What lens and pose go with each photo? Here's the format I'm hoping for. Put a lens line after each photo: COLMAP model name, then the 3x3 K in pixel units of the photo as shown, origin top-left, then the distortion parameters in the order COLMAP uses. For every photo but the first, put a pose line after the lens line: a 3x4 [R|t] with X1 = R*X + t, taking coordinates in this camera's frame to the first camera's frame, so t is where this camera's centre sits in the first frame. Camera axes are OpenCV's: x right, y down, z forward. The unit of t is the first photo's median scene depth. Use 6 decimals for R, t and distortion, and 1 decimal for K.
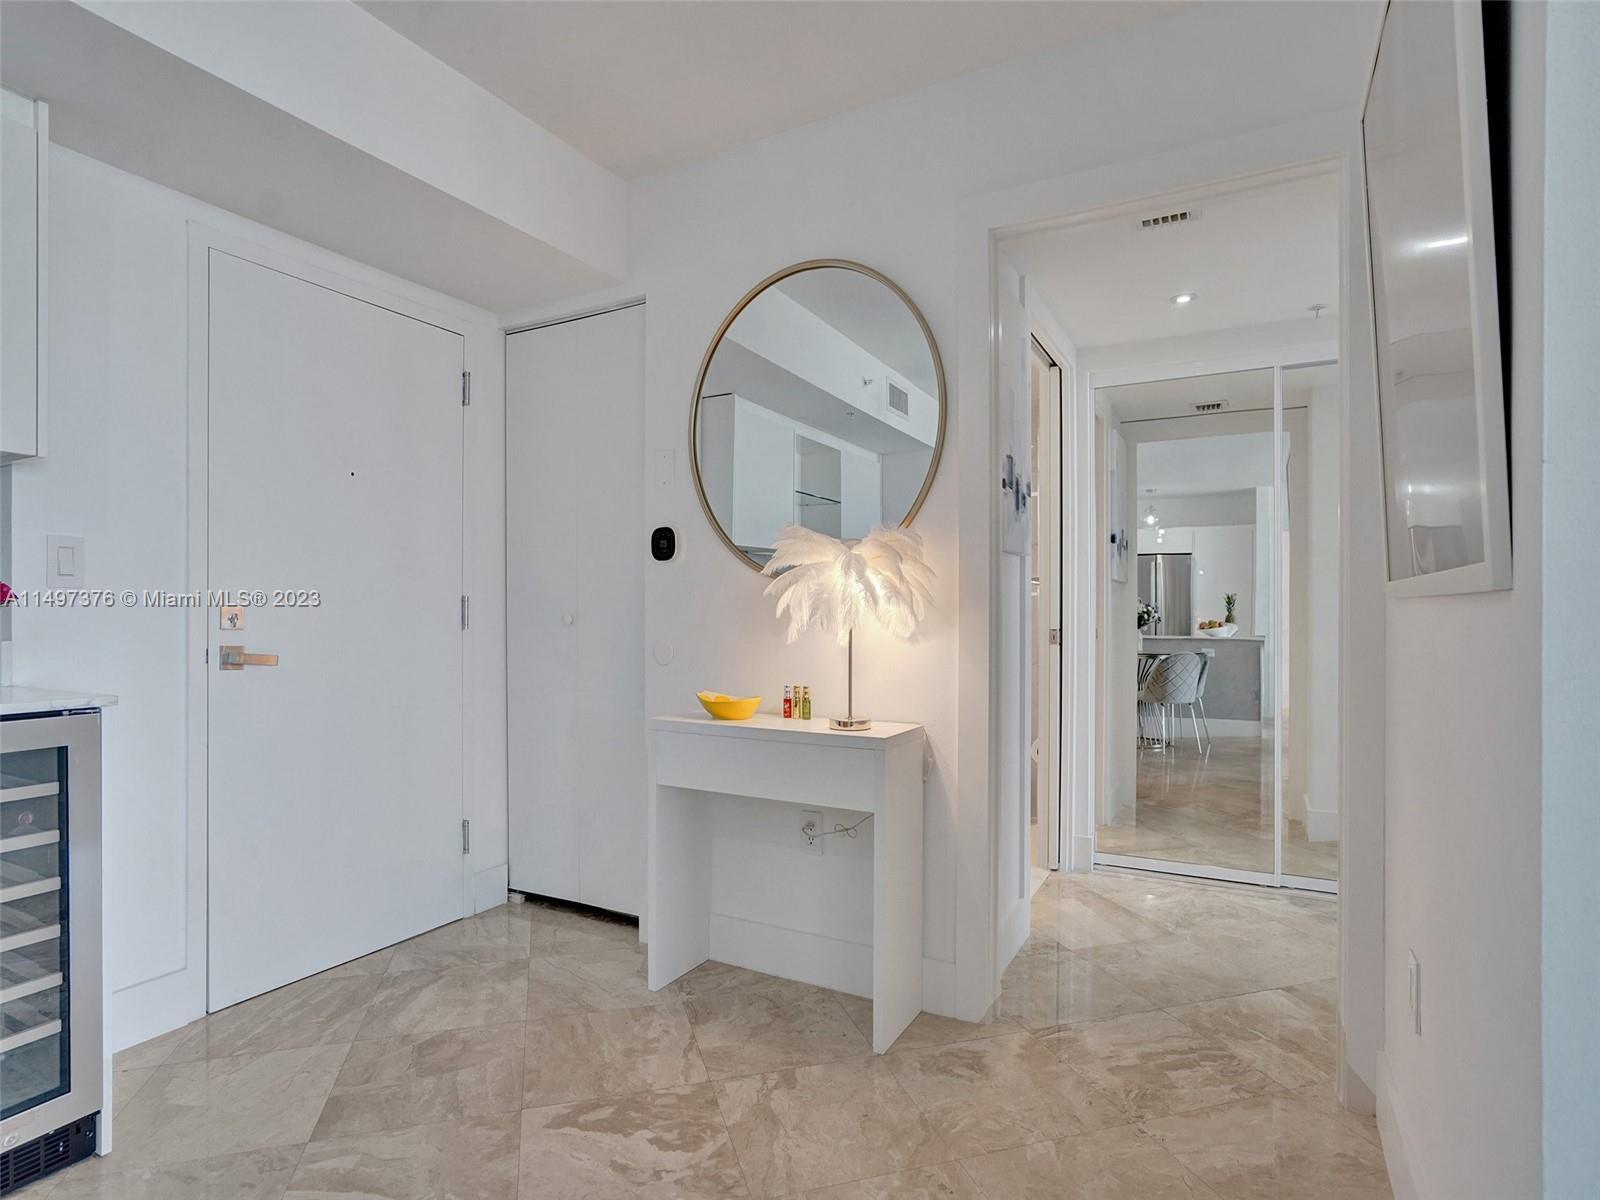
lens RADIAL K [[837.2, 0, 802.6], [0, 837.2, 601.4], [0, 0, 1]] dist [-0.001210, -0.000174]
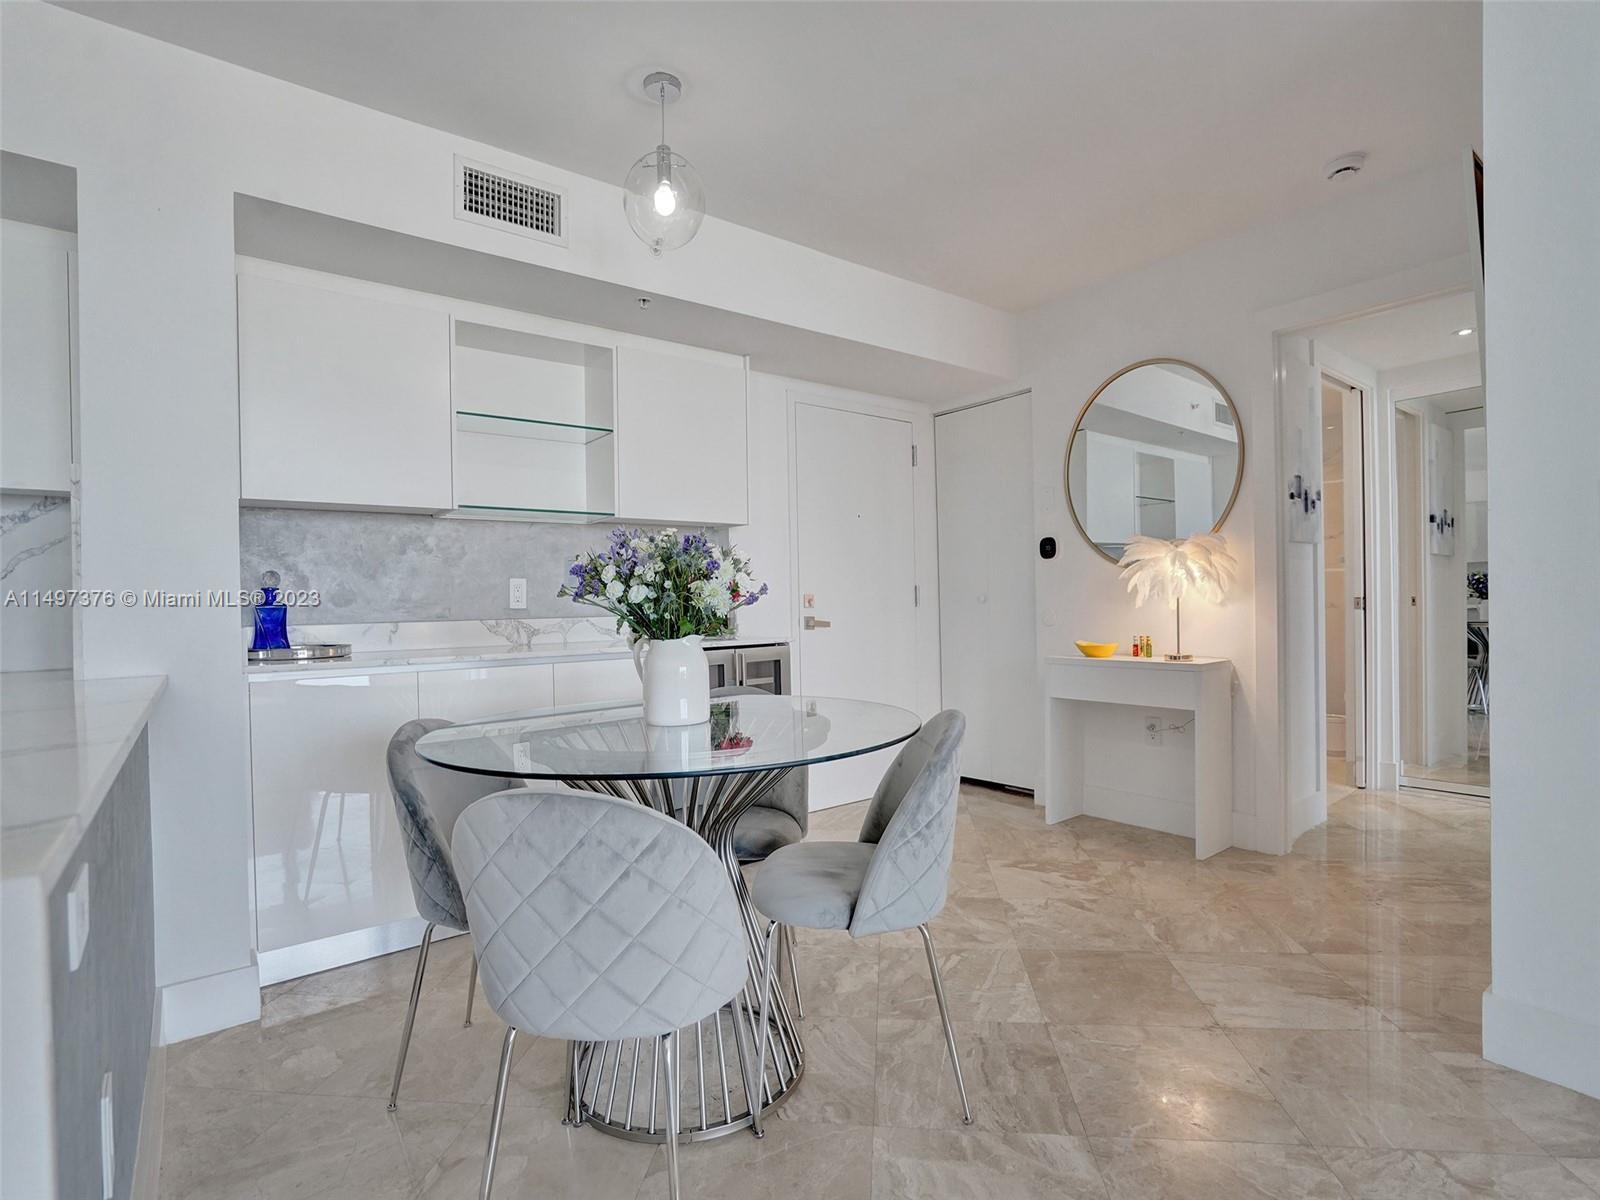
lens RADIAL K [[807.6, 0, 798.3], [0, 807.6, 623.1], [0, 0, 1]] dist [-0.025492, 0.006021]
pose [[0.919346, -0.015191, -0.393156, -0.006299], [0.031955, 0.998836, 0.036129, 0.002373], [0.392150, -0.045779, 0.918762, -0.651593]]
